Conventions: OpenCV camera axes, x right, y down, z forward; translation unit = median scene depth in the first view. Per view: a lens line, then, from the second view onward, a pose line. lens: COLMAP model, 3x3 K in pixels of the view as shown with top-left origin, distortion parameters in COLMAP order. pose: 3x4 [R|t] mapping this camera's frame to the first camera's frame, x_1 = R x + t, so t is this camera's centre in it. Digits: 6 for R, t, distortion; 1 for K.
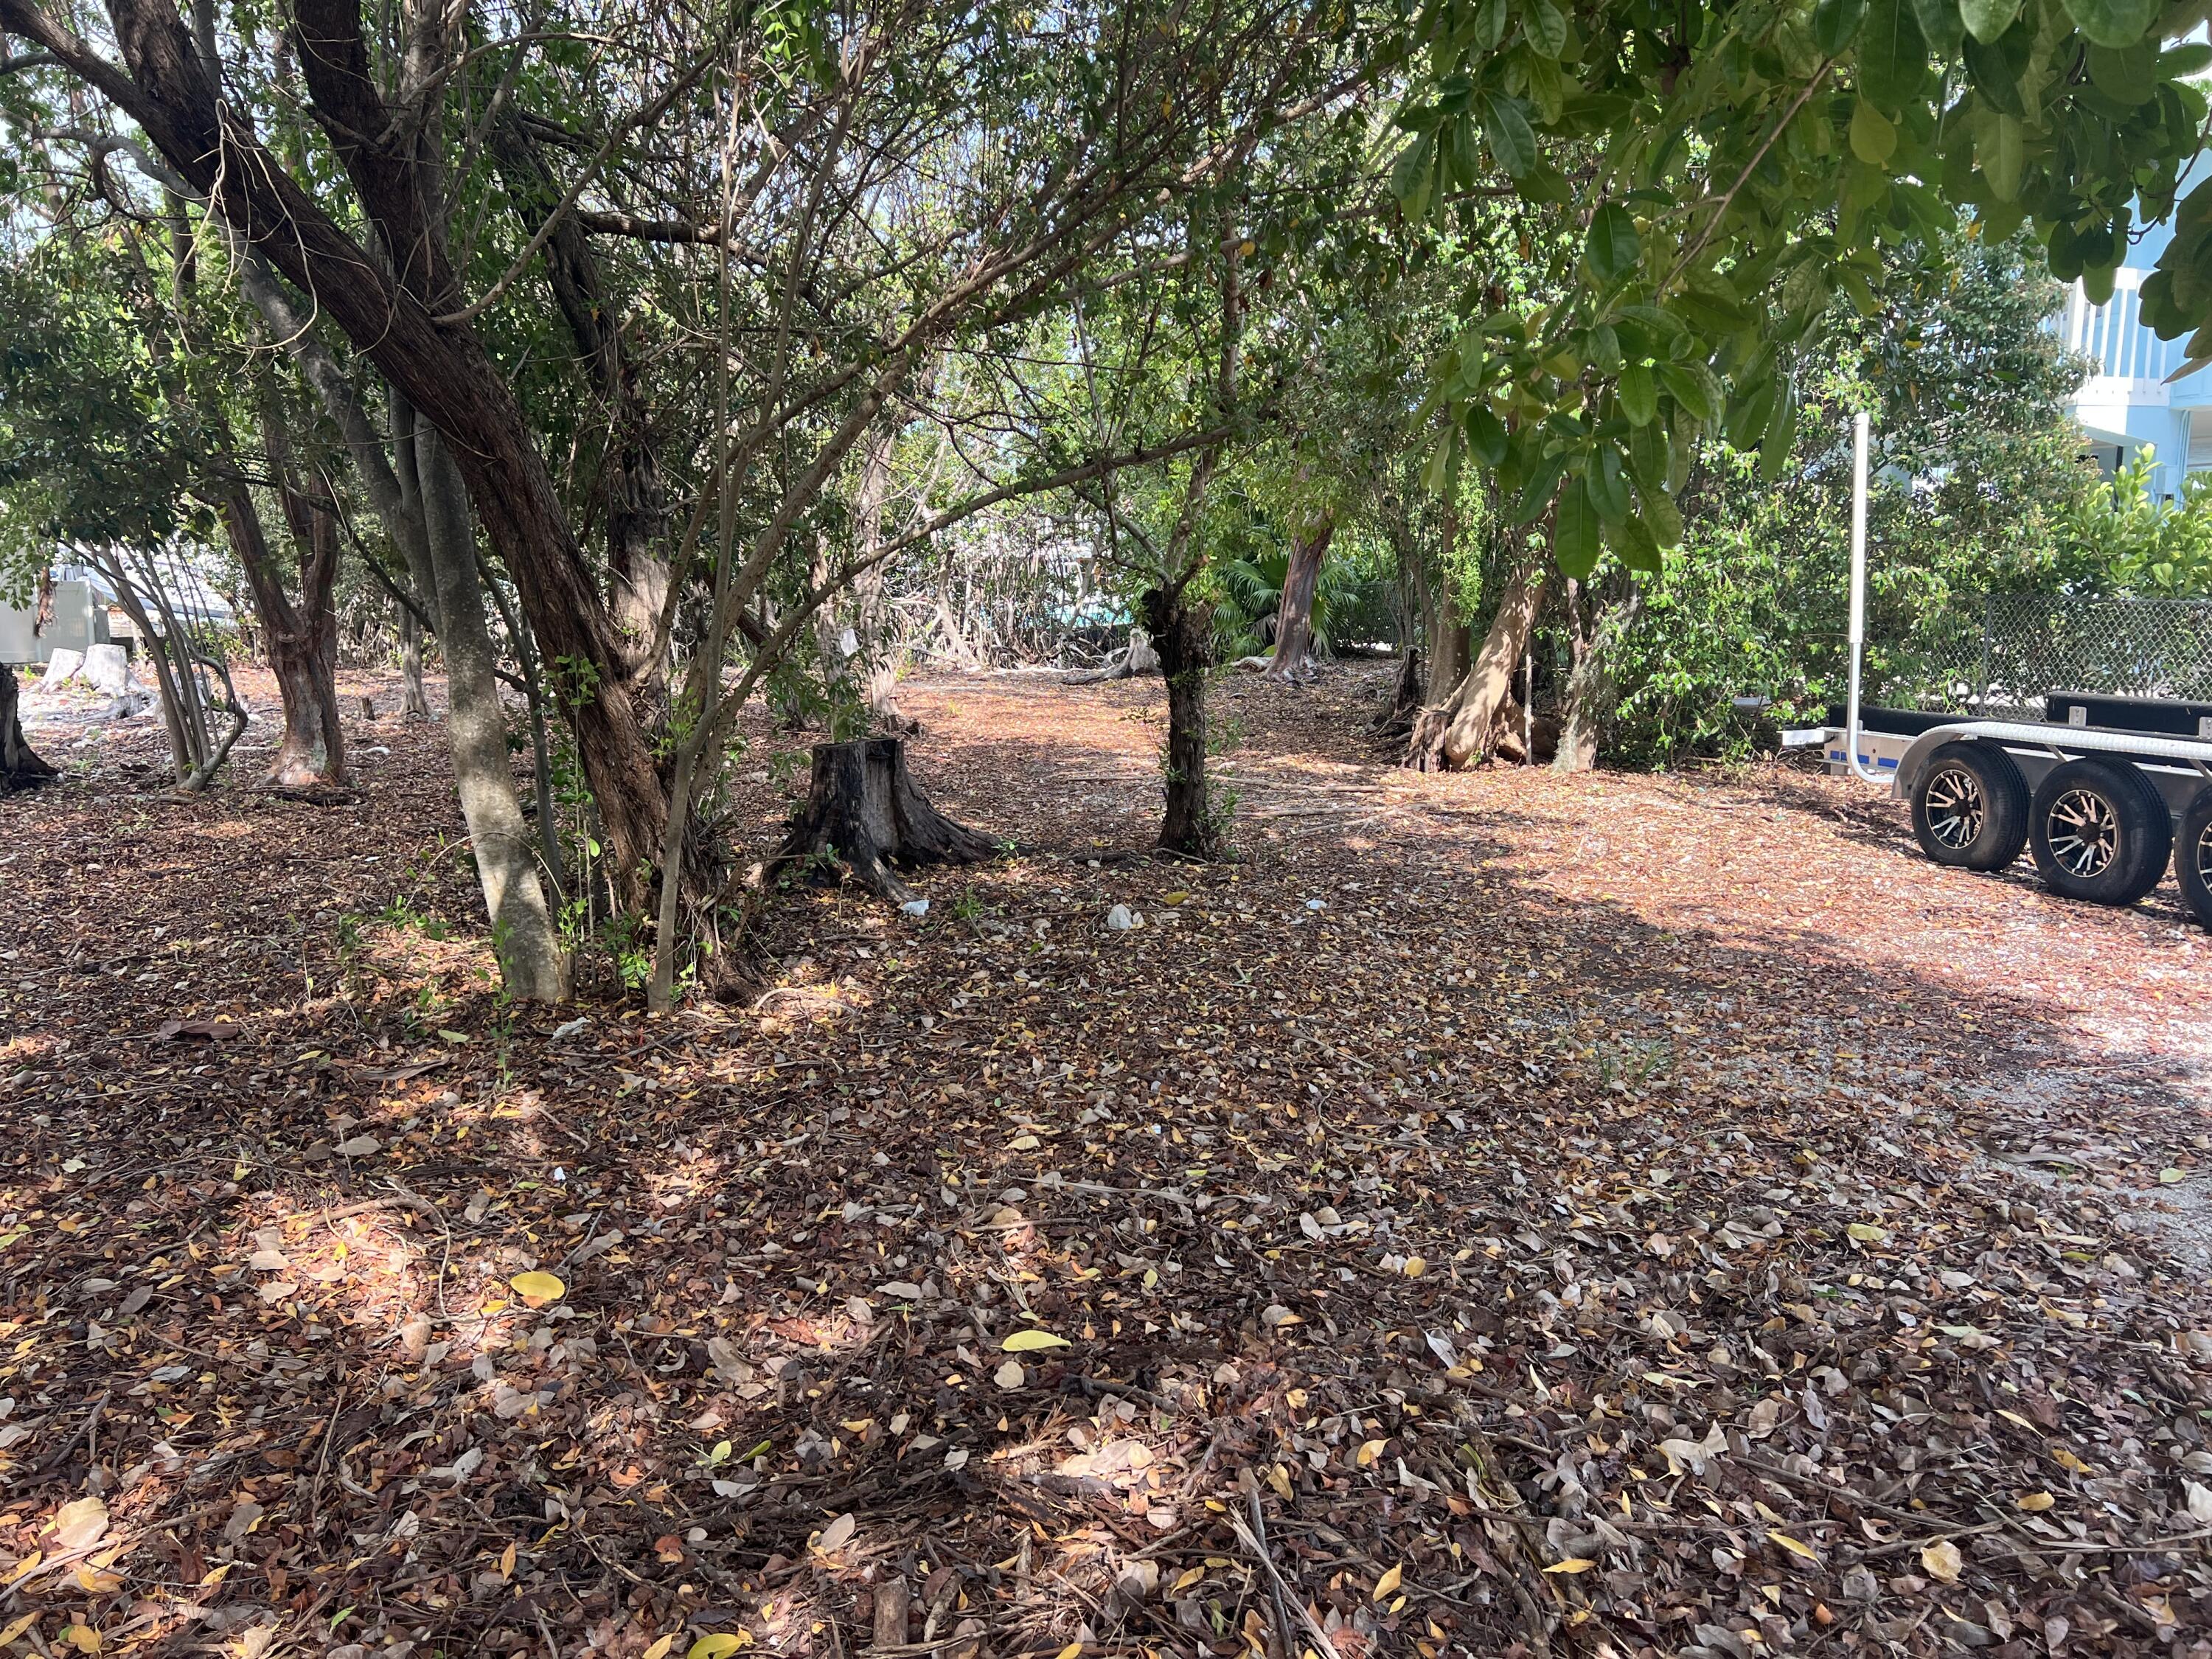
lens RADIAL K [[1692.0, 0, 1105.6], [0, 1692.0, 834.0], [0, 0, 1]] dist [0.005821, -0.000641]
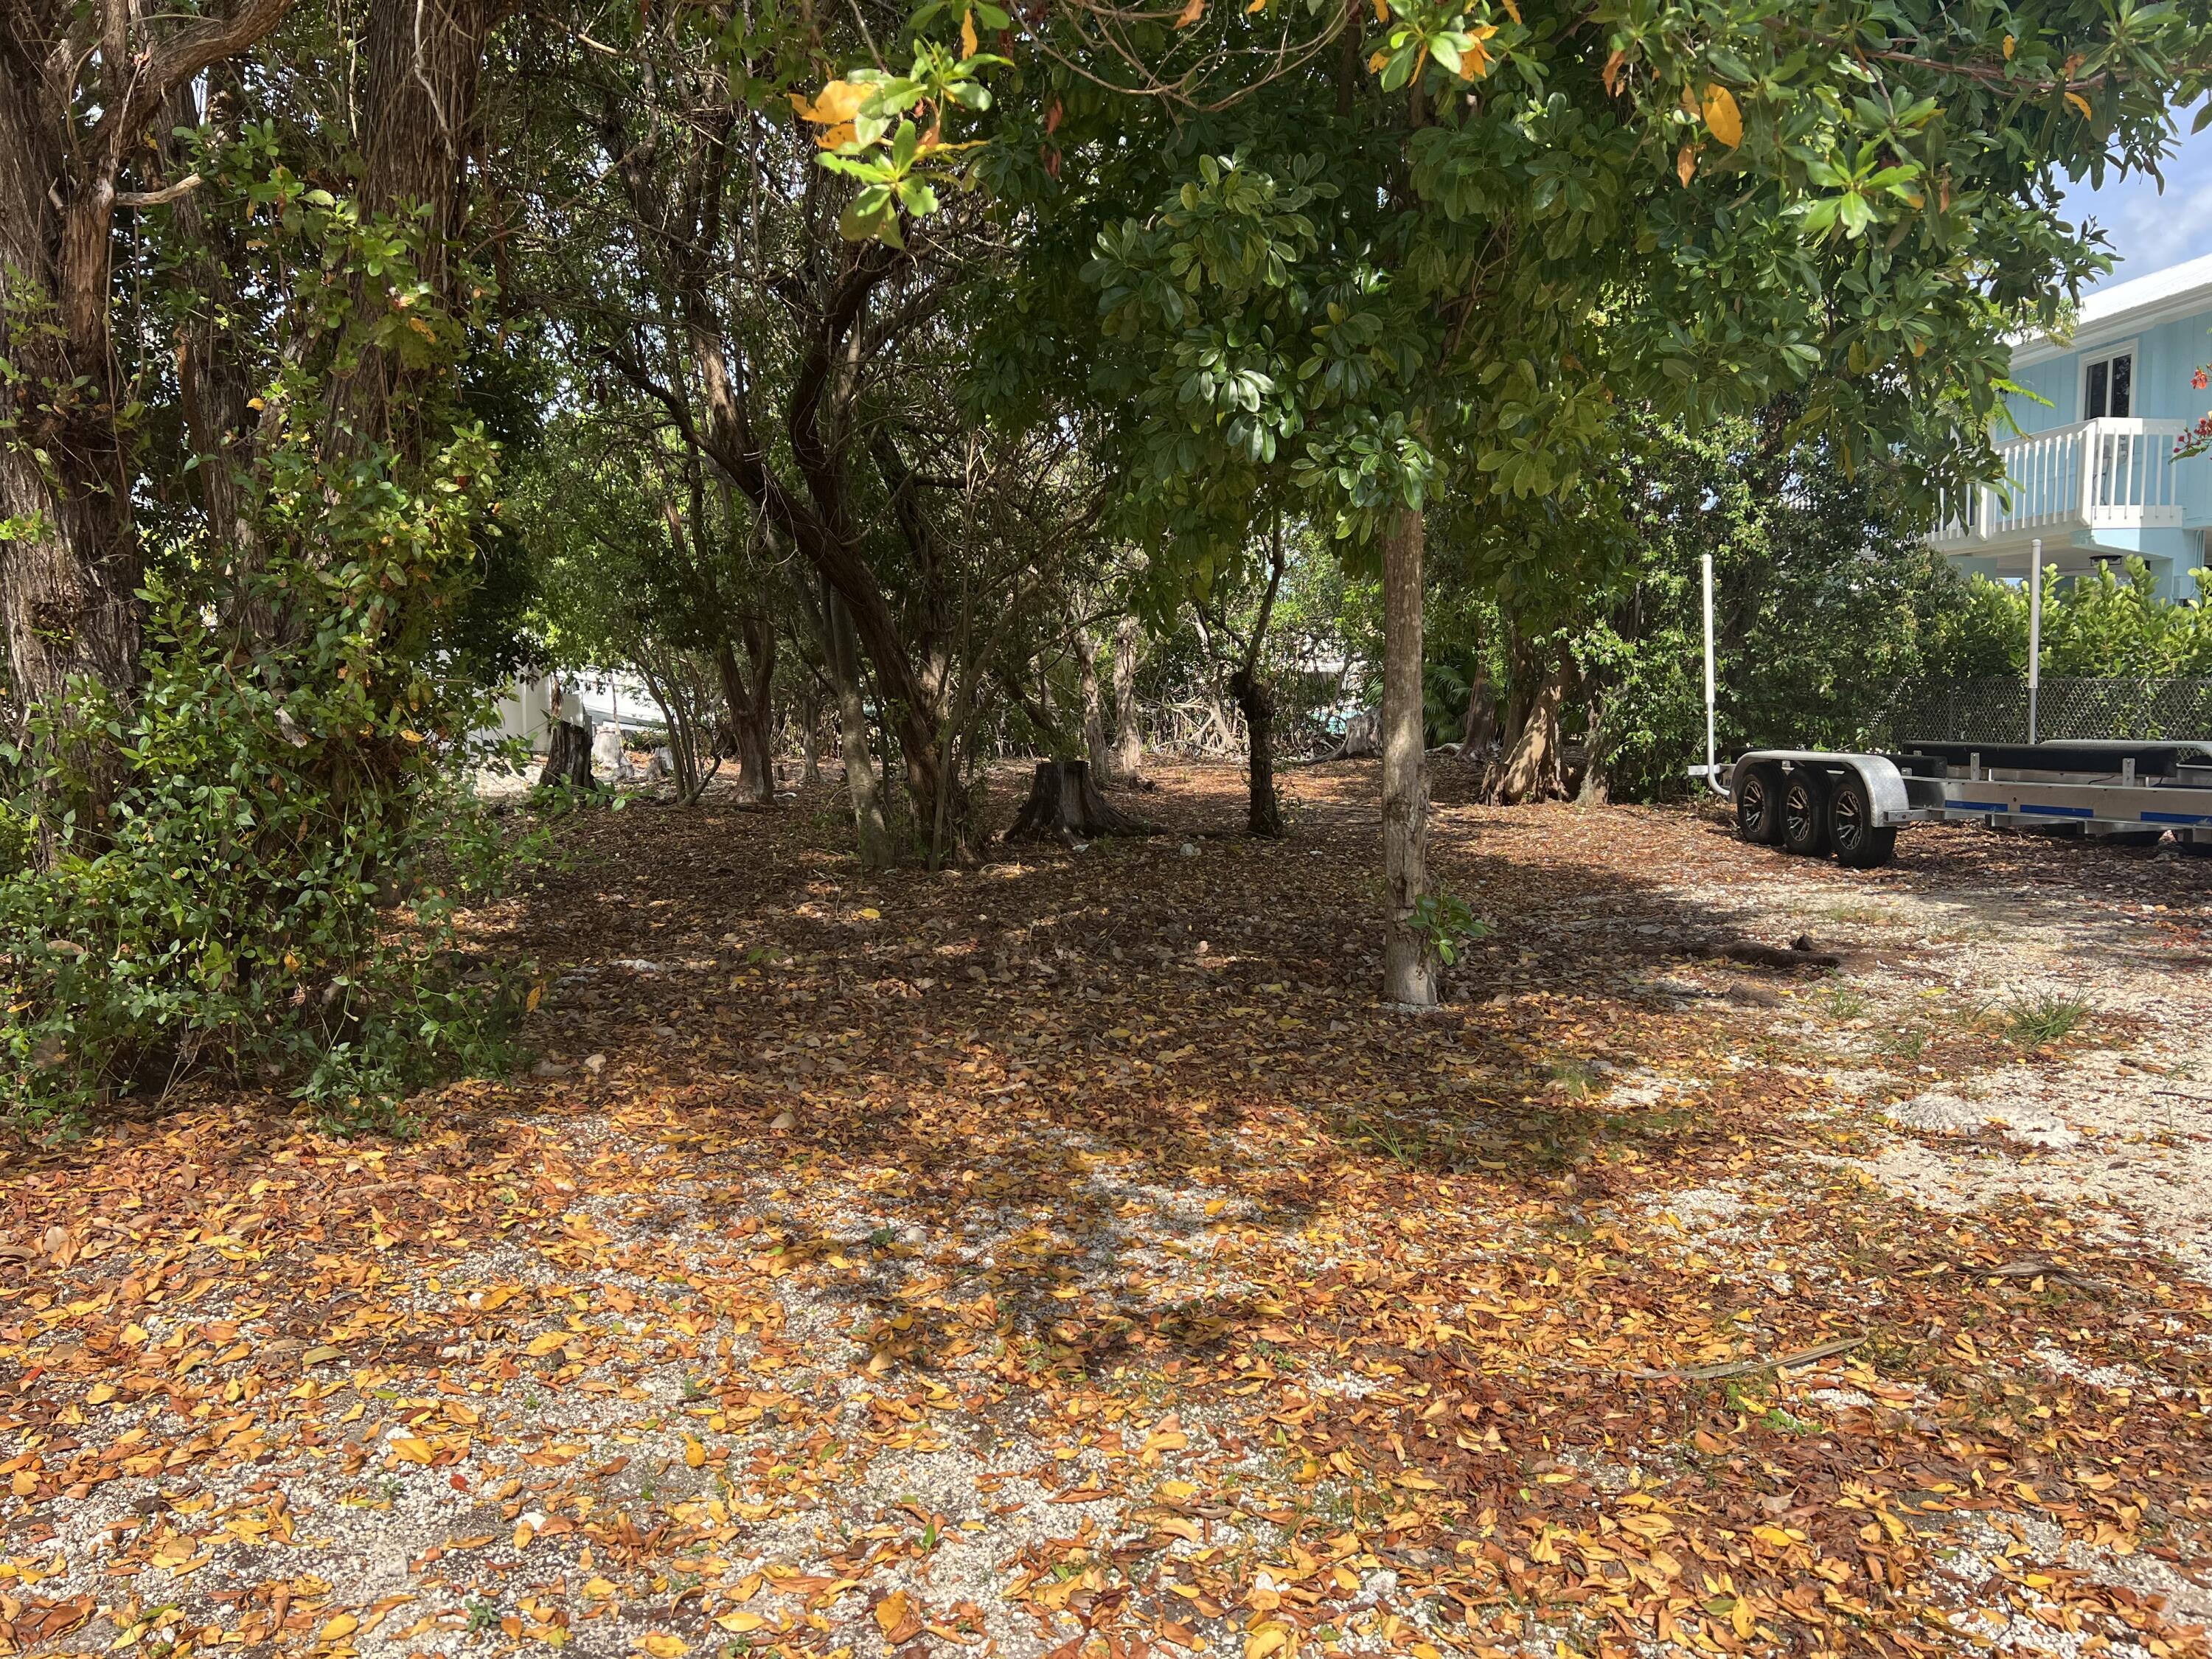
lens RADIAL K [[1692.0, 0, 1105.6], [0, 1692.0, 834.0], [0, 0, 1]] dist [0.005821, -0.000641]
pose [[0.979560, 0.005148, -0.201088, 0.164781], [-0.019374, 0.997440, -0.068838, 0.092078], [0.200219, 0.071327, 0.977151, -0.452350]]
